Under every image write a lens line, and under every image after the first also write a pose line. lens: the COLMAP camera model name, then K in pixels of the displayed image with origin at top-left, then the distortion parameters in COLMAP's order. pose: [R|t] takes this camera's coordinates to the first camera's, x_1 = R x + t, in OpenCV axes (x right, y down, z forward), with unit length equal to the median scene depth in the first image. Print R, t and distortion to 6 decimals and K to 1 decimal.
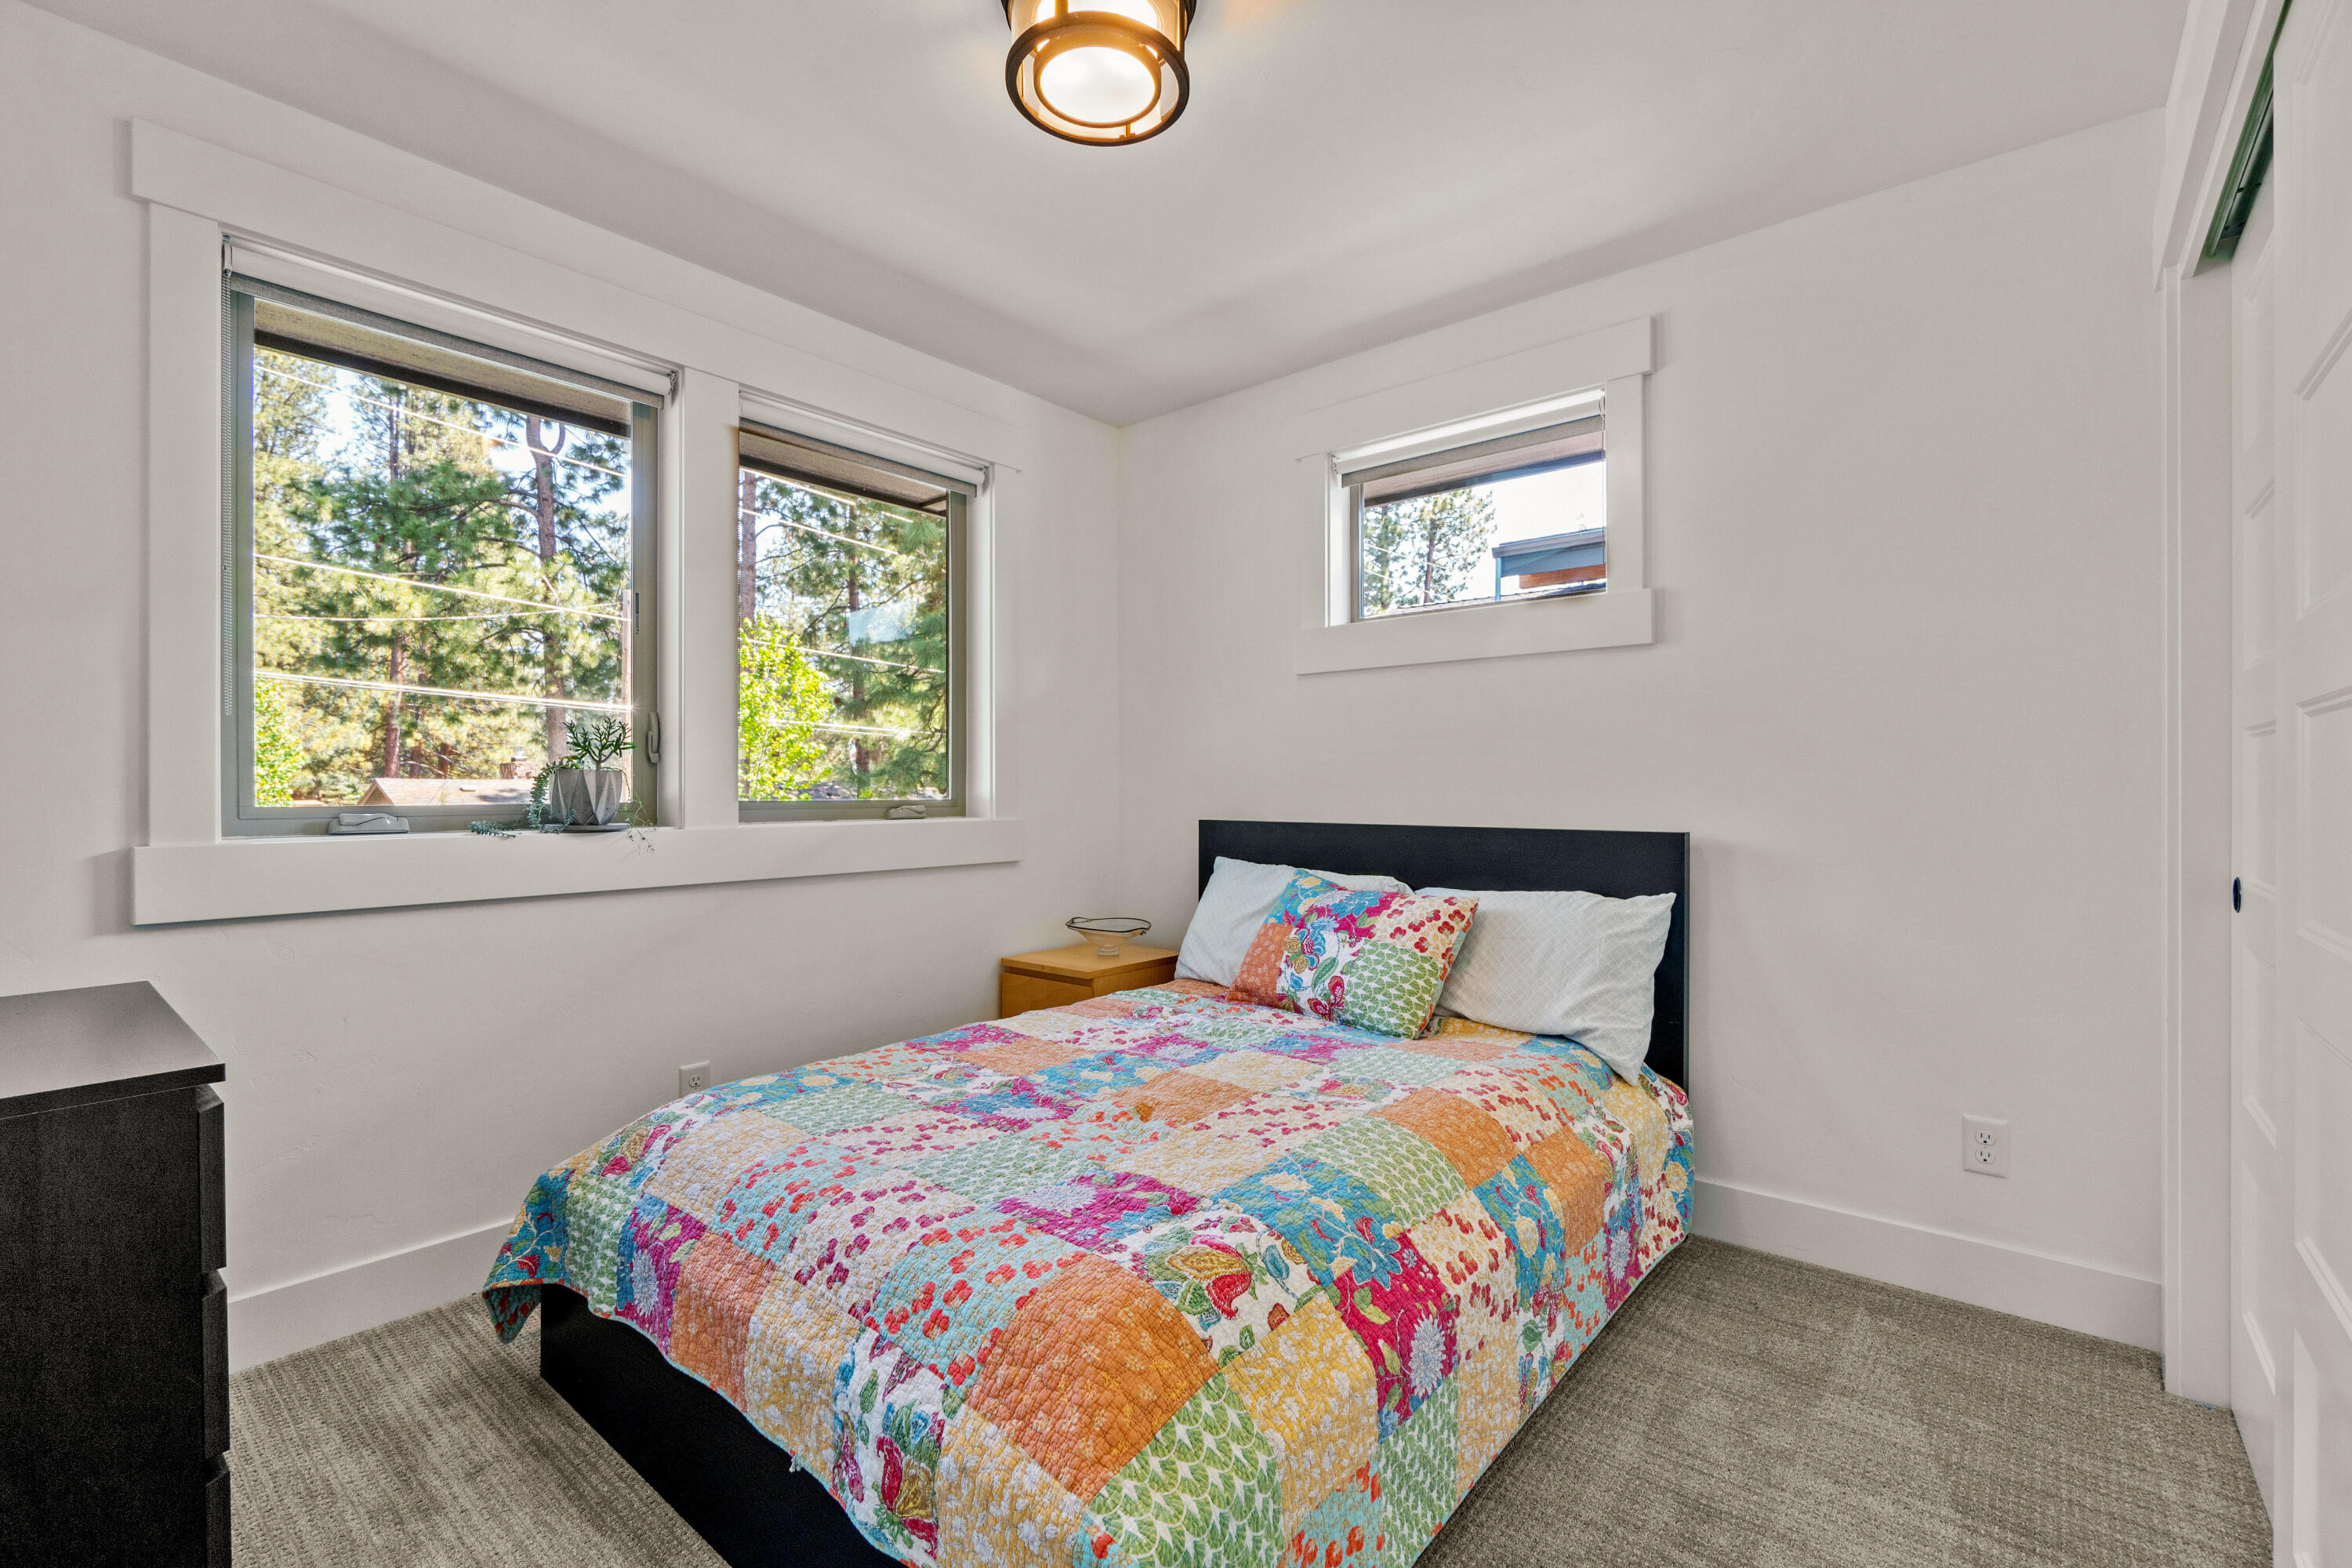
lens RADIAL K [[1028.3, 0, 1176.0], [0, 1028.3, 784.0], [0, 0, 1]] dist [-0.010759, 0.000980]
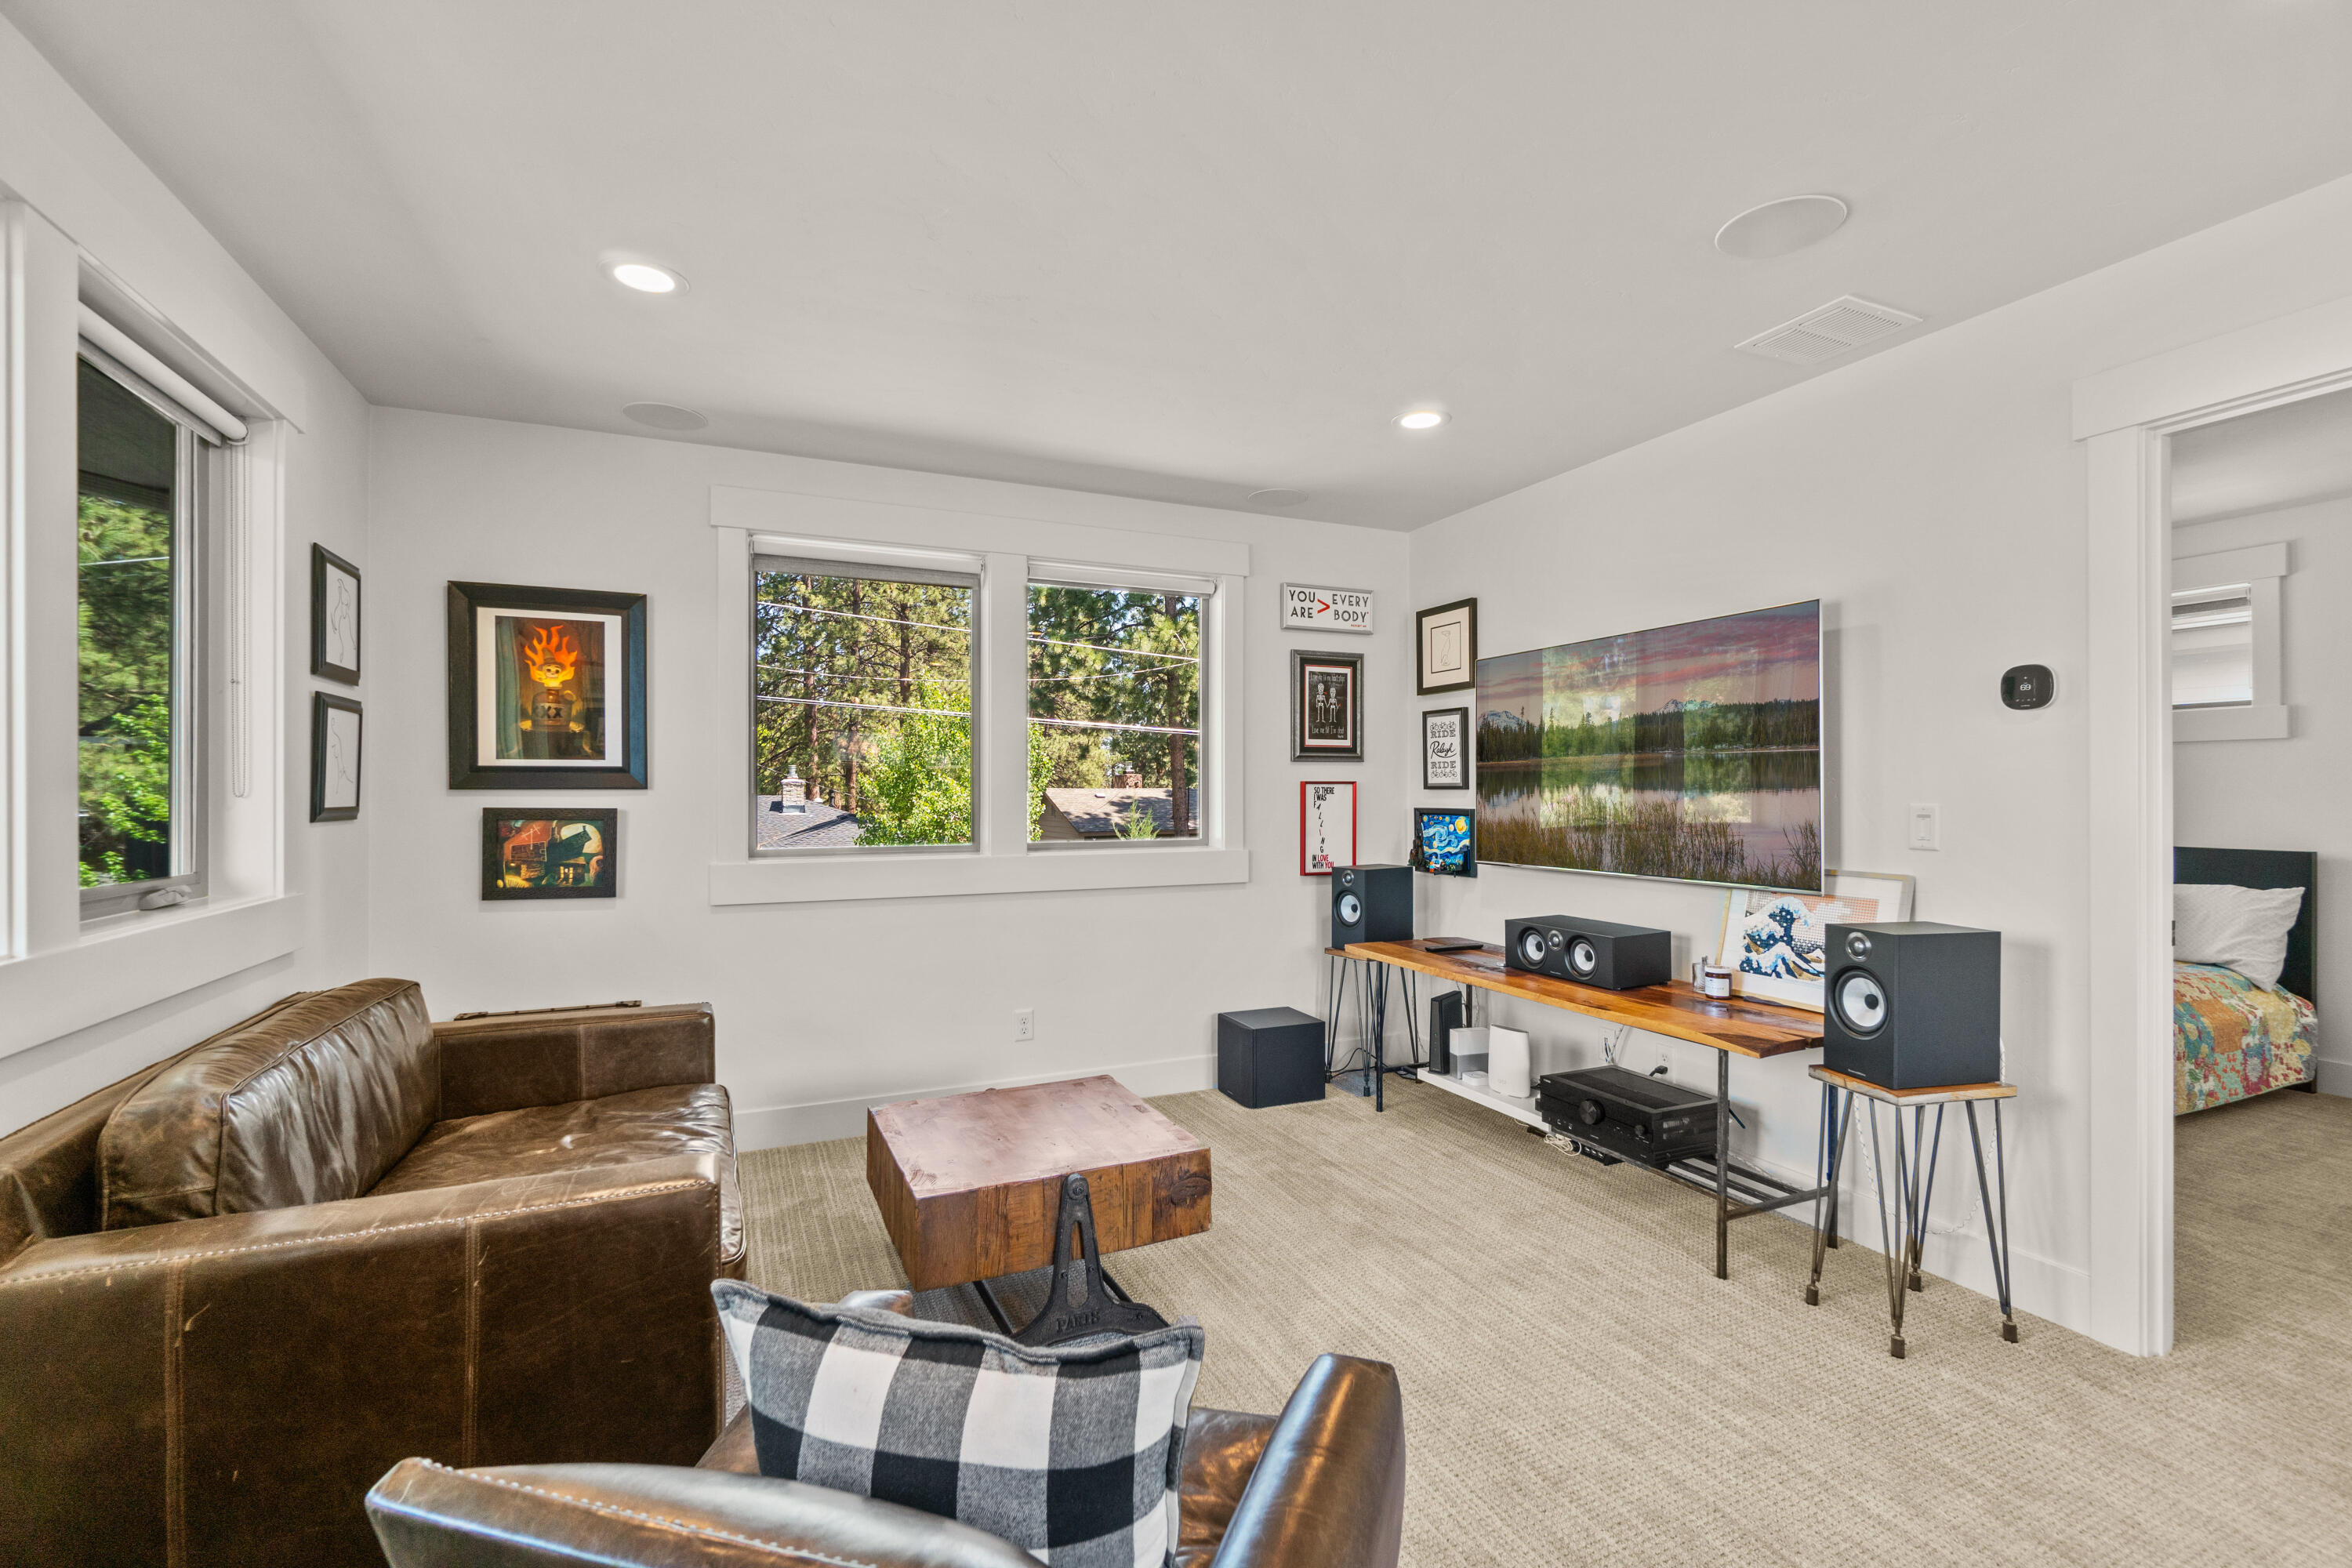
lens RADIAL K [[1028.3, 0, 1176.0], [0, 1028.3, 784.0], [0, 0, 1]] dist [-0.010759, 0.000980]
pose [[0.899464, -0.001039, -0.436994, -0.466796], [-0.001167, 0.999988, -0.004781, -0.055443], [0.436994, 0.004810, 0.899452, -1.354449]]
